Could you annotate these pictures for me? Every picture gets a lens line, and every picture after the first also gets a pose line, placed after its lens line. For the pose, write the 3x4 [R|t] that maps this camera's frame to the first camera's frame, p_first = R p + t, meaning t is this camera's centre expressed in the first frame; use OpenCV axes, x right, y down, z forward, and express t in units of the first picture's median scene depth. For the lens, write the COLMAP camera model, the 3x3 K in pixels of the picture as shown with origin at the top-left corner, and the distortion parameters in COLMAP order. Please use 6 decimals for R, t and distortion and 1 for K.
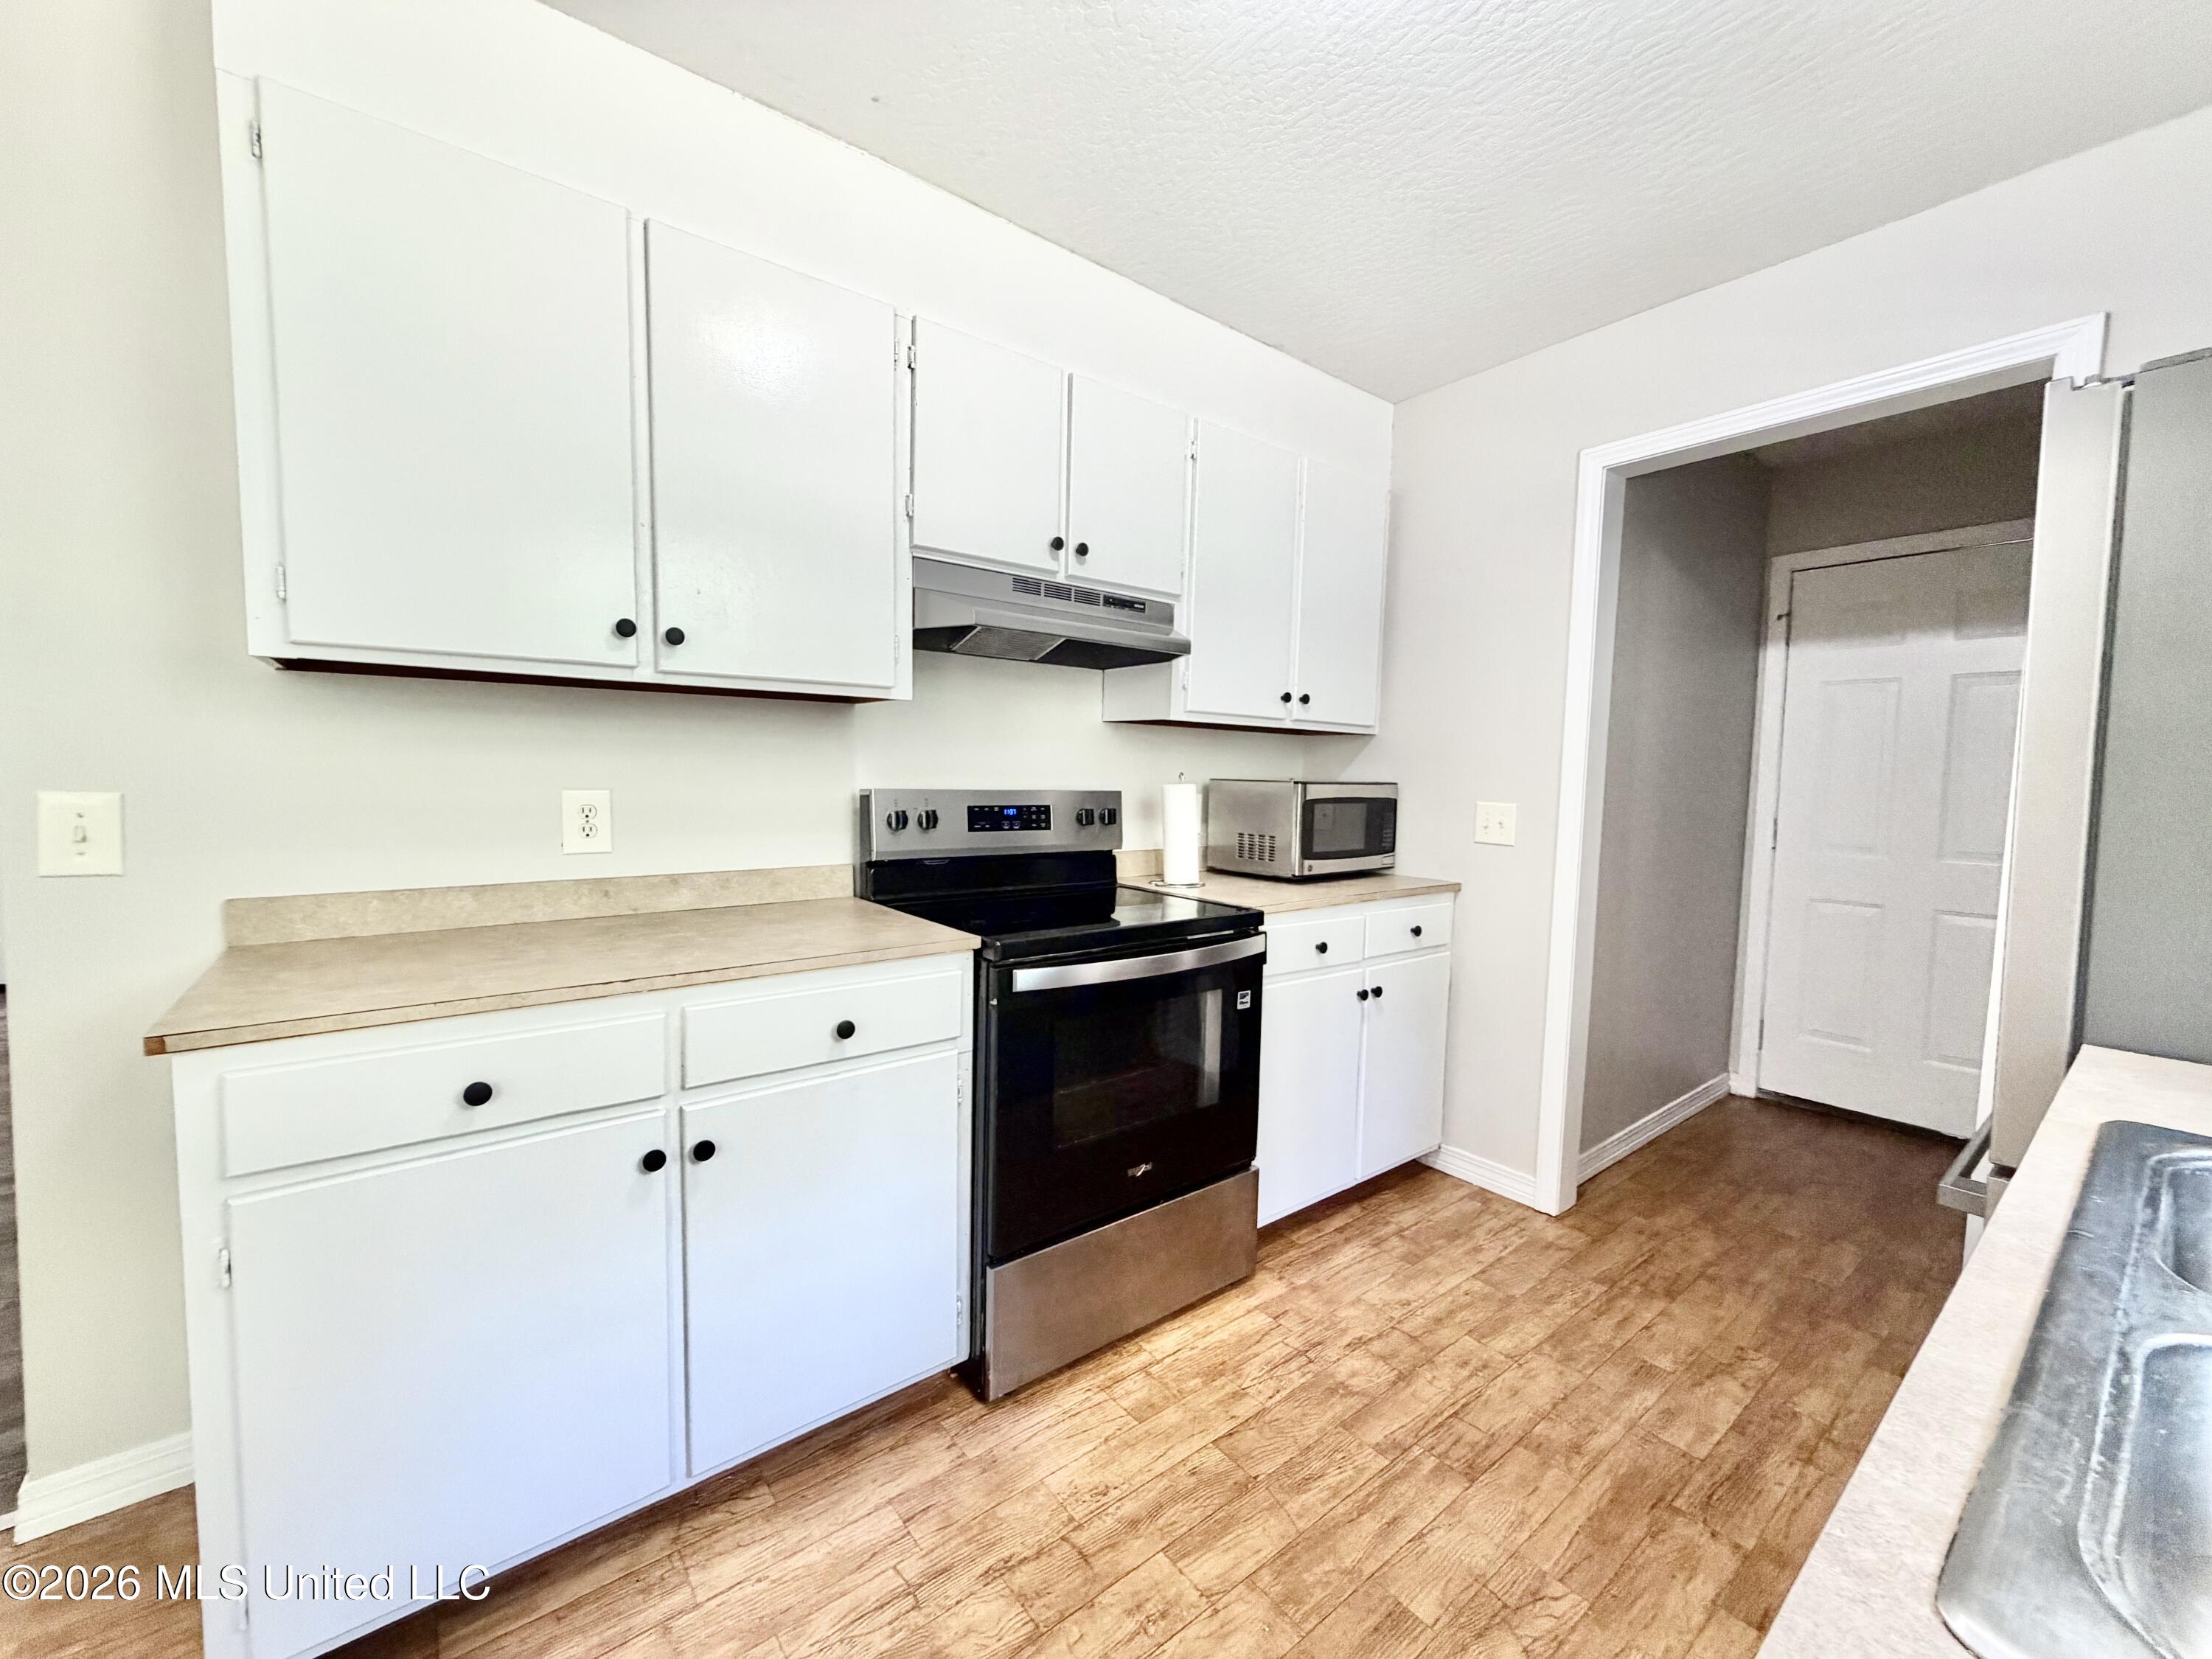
lens RADIAL K [[892.1, 0, 1103.9], [0, 892.1, 812.1], [0, 0, 1]] dist [-0.002306, -0.000251]
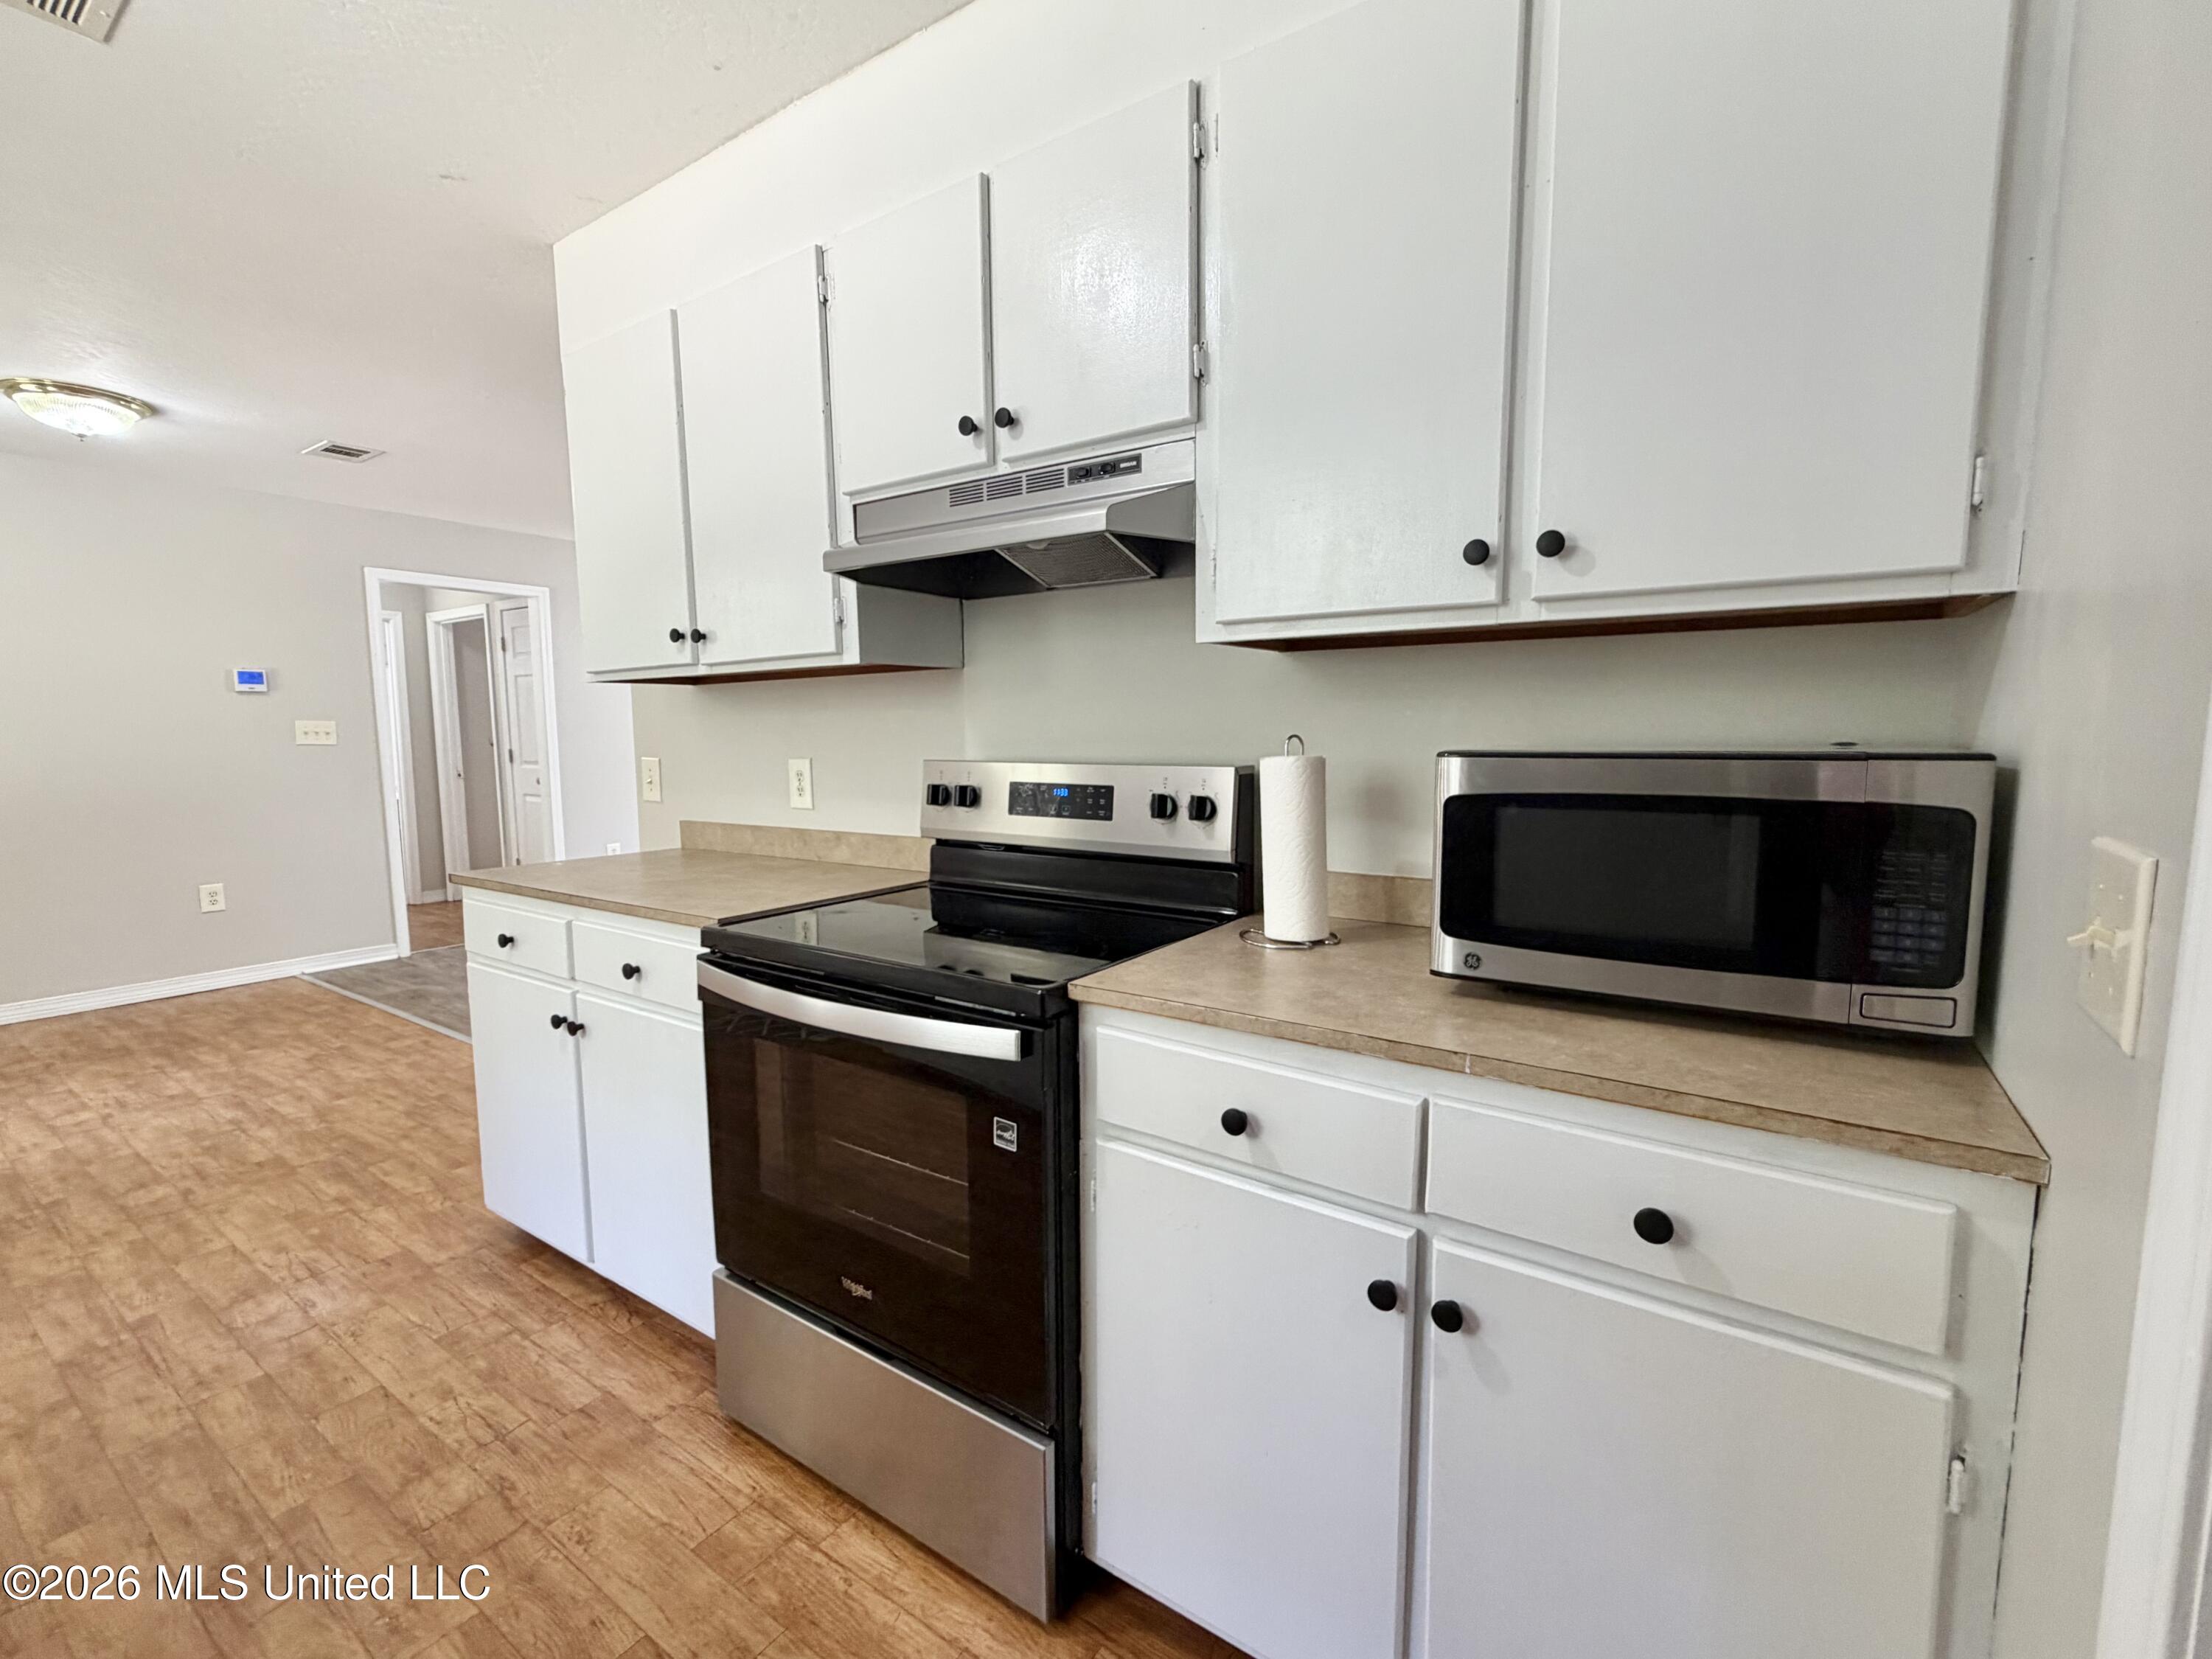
lens RADIAL K [[952.2, 0, 1103.4], [0, 952.2, 821.4], [0, 0, 1]] dist [-0.000678, -0.001266]
pose [[0.297786, 0.066053, -0.952345, 0.846089], [-0.032280, 0.997730, 0.059107, -0.030744], [0.954087, 0.013141, 0.299242, 0.996450]]
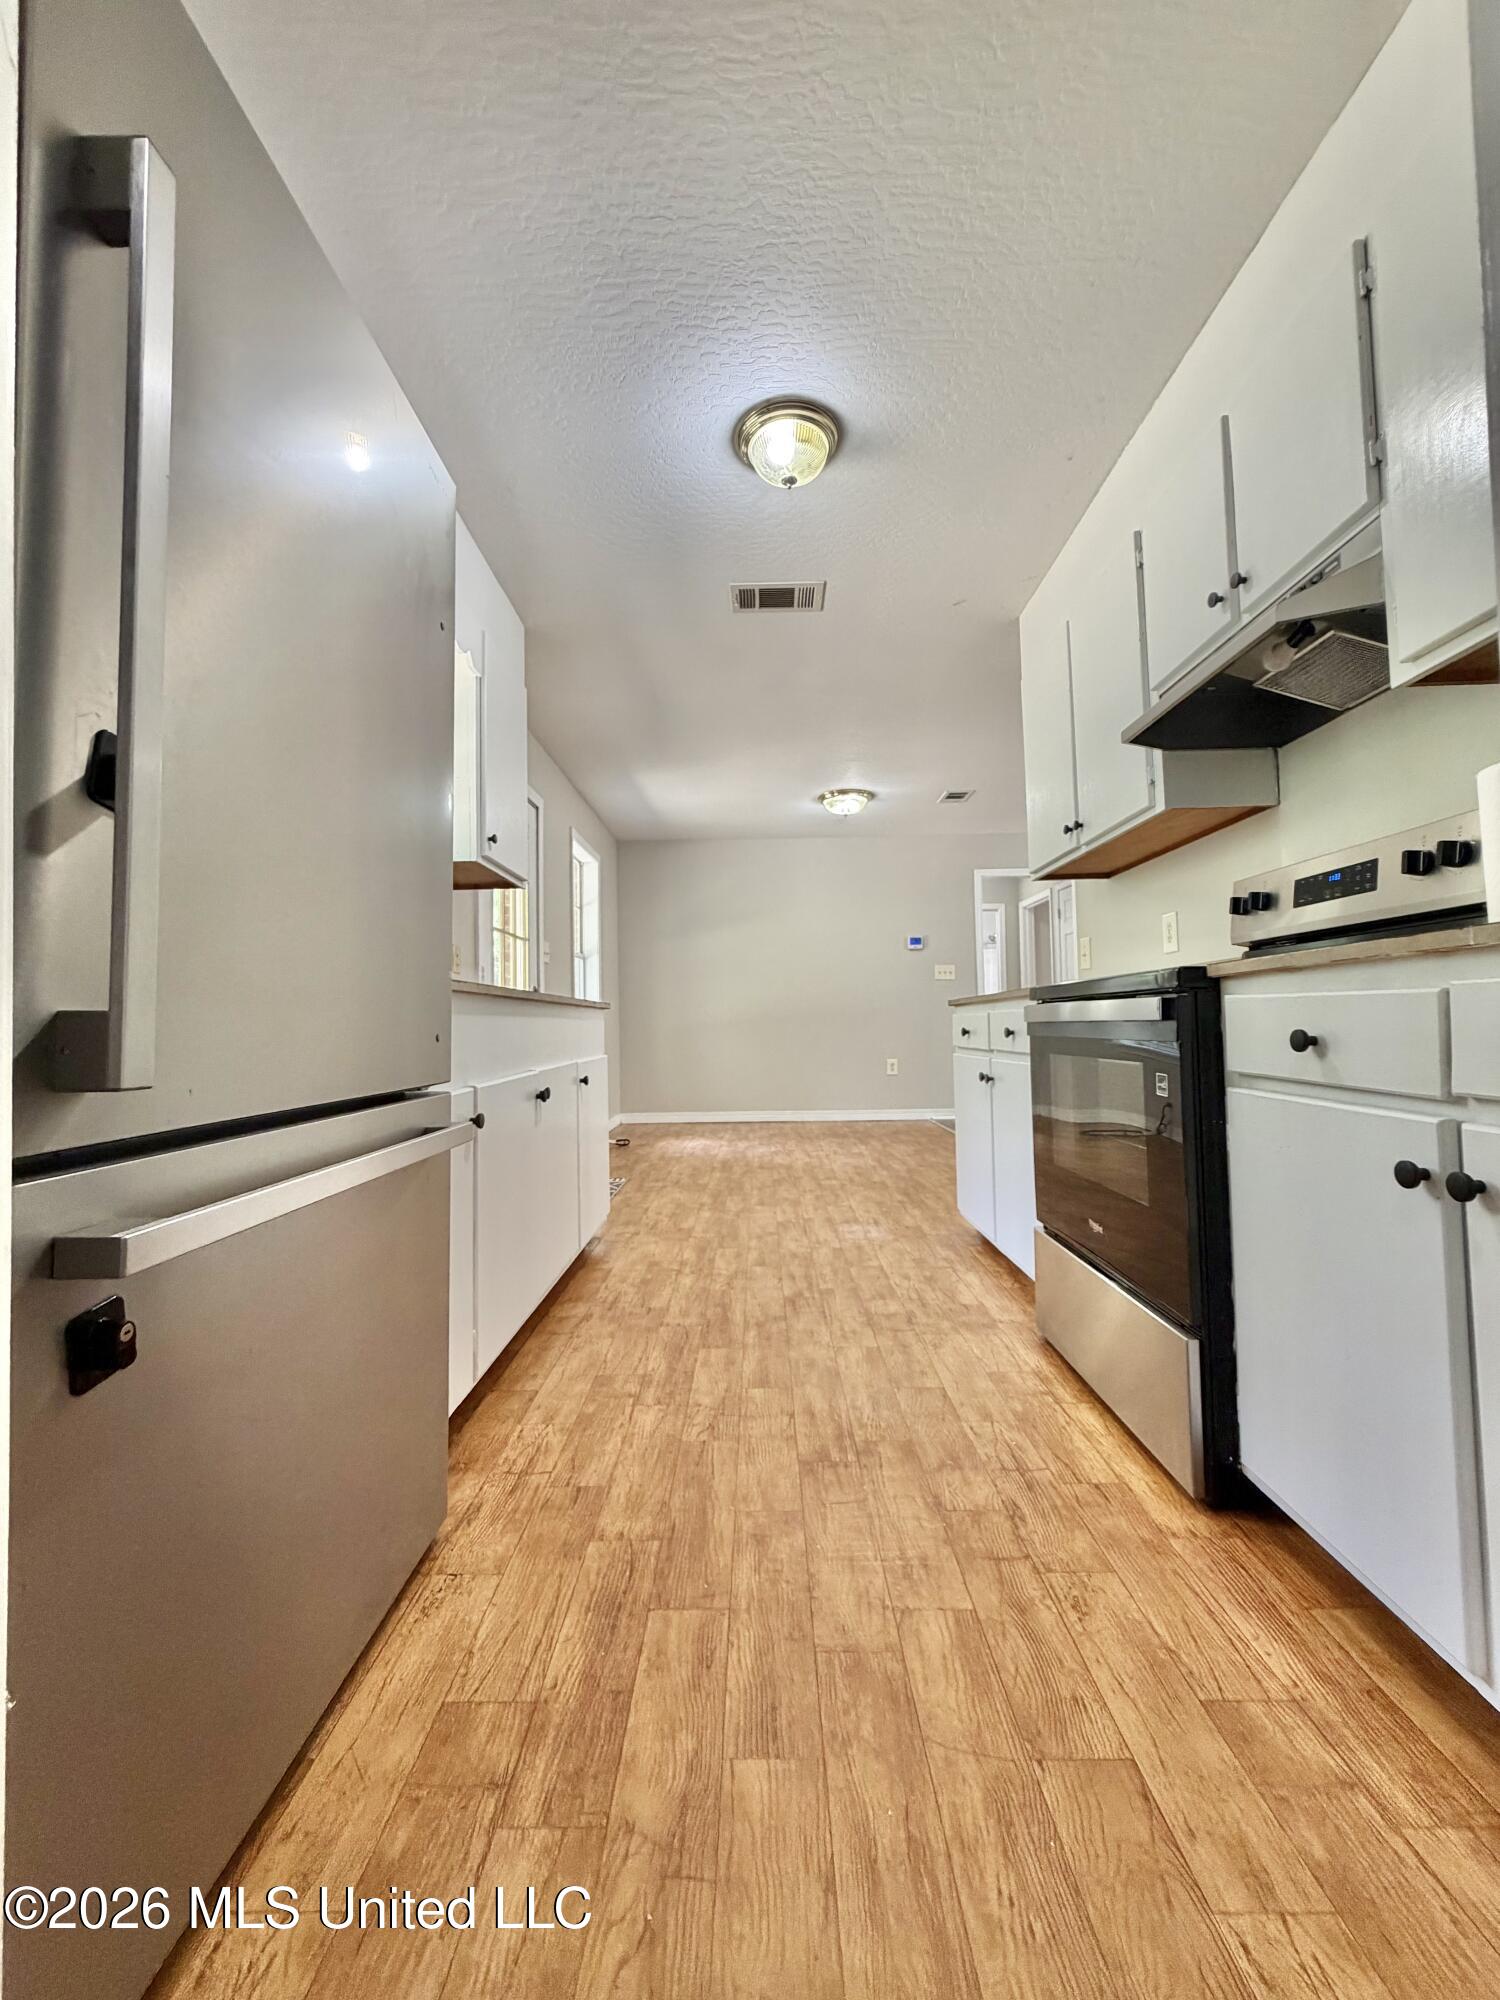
lens RADIAL K [[806.6, 0, 757.6], [0, 806.6, 985.0], [0, 0, 1]] dist [-0.002306, -0.000251]
pose [[-0.626994, -0.056316, -0.776986, 0.983622], [-0.035012, 0.998413, -0.044112, 0.137915], [0.778237, -0.000454, -0.627971, 1.242748]]
